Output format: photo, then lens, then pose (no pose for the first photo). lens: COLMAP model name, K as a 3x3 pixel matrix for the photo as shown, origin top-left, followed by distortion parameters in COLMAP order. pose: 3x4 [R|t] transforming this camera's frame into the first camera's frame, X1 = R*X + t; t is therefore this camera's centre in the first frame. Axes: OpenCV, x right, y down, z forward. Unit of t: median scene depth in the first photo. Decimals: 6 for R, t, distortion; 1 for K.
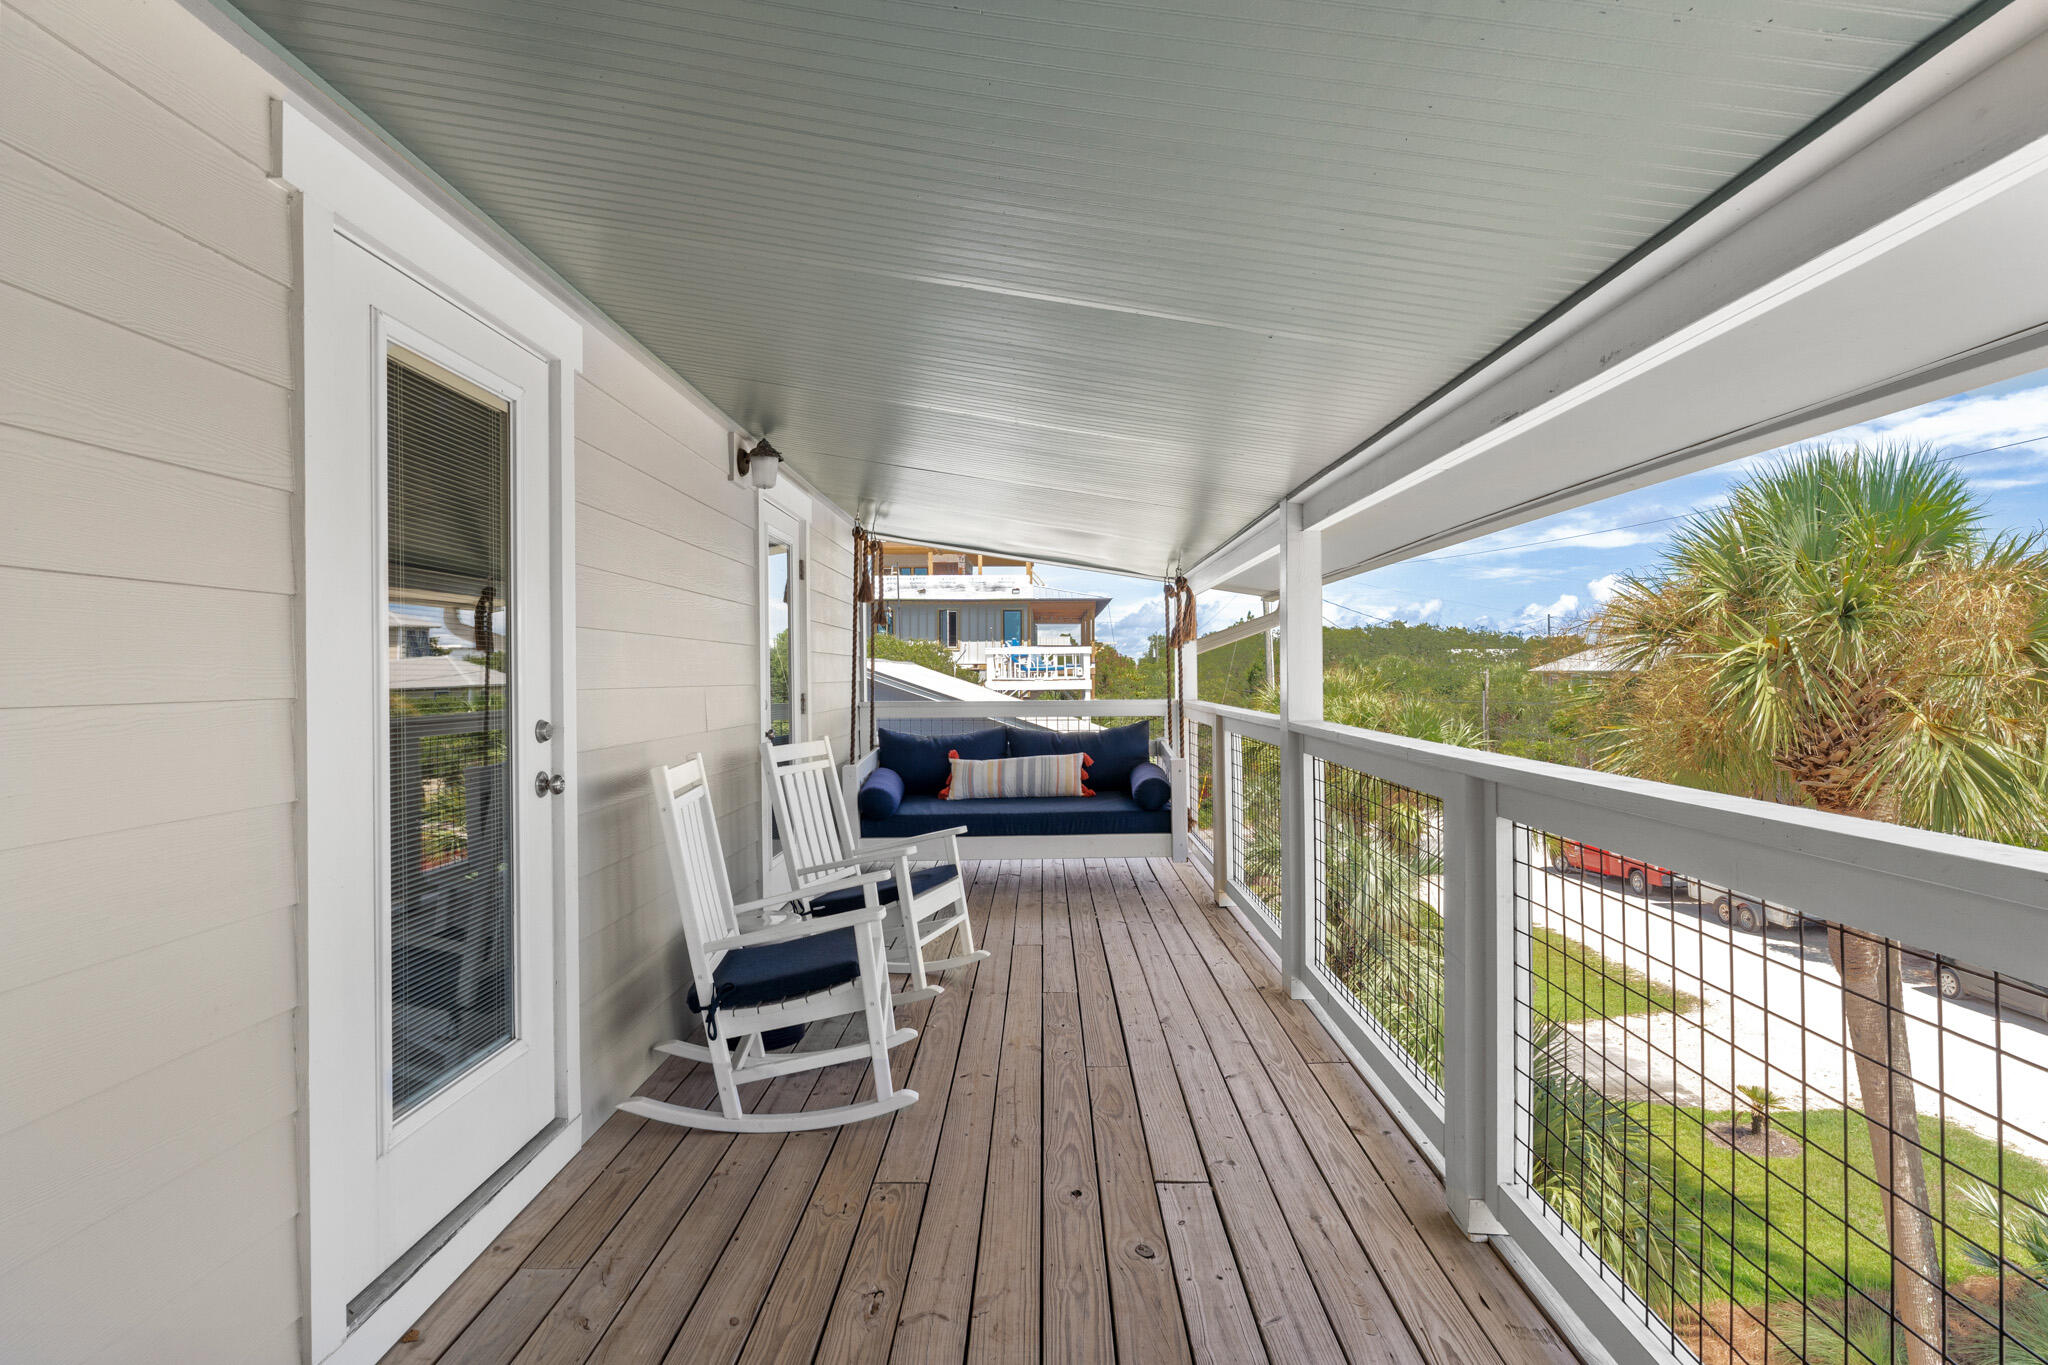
lens RADIAL K [[1074.6, 0, 1024.0], [0, 1074.6, 682.5], [0, 0, 1]] dist [-0.001077, -0.000099]
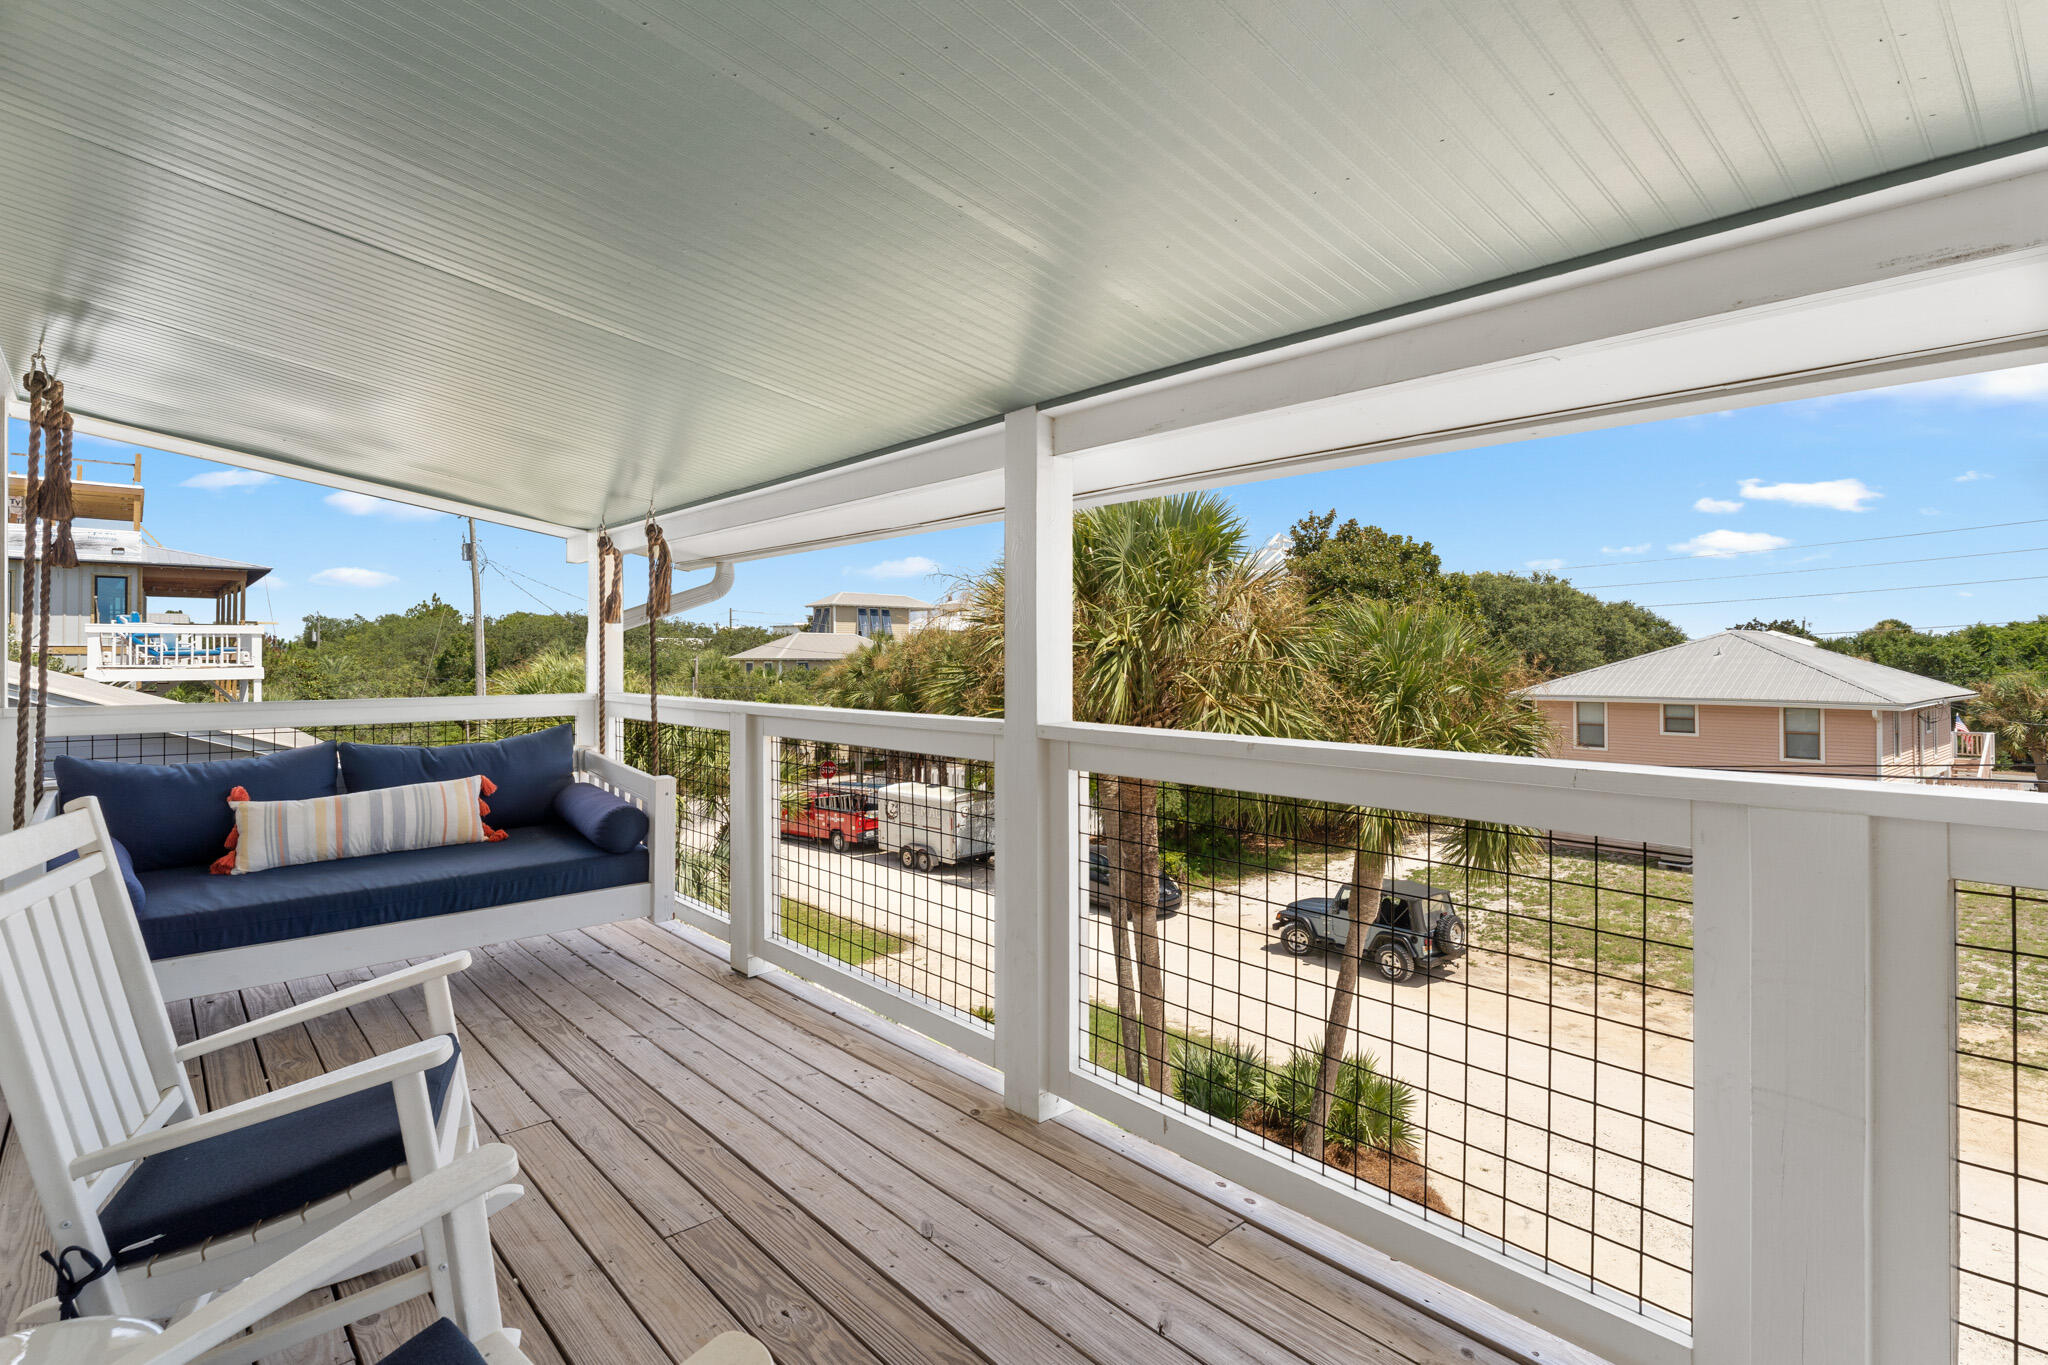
lens RADIAL K [[1023.7, 0, 1022.2], [0, 1023.7, 656.1], [0, 0, 1]] dist [0.000371, -0.000217]
pose [[0.743461, 0.004927, 0.668762, -0.123002], [0.003821, 0.999925, -0.011614, 0.000154], [-0.668769, 0.011190, 0.743386, 0.308209]]
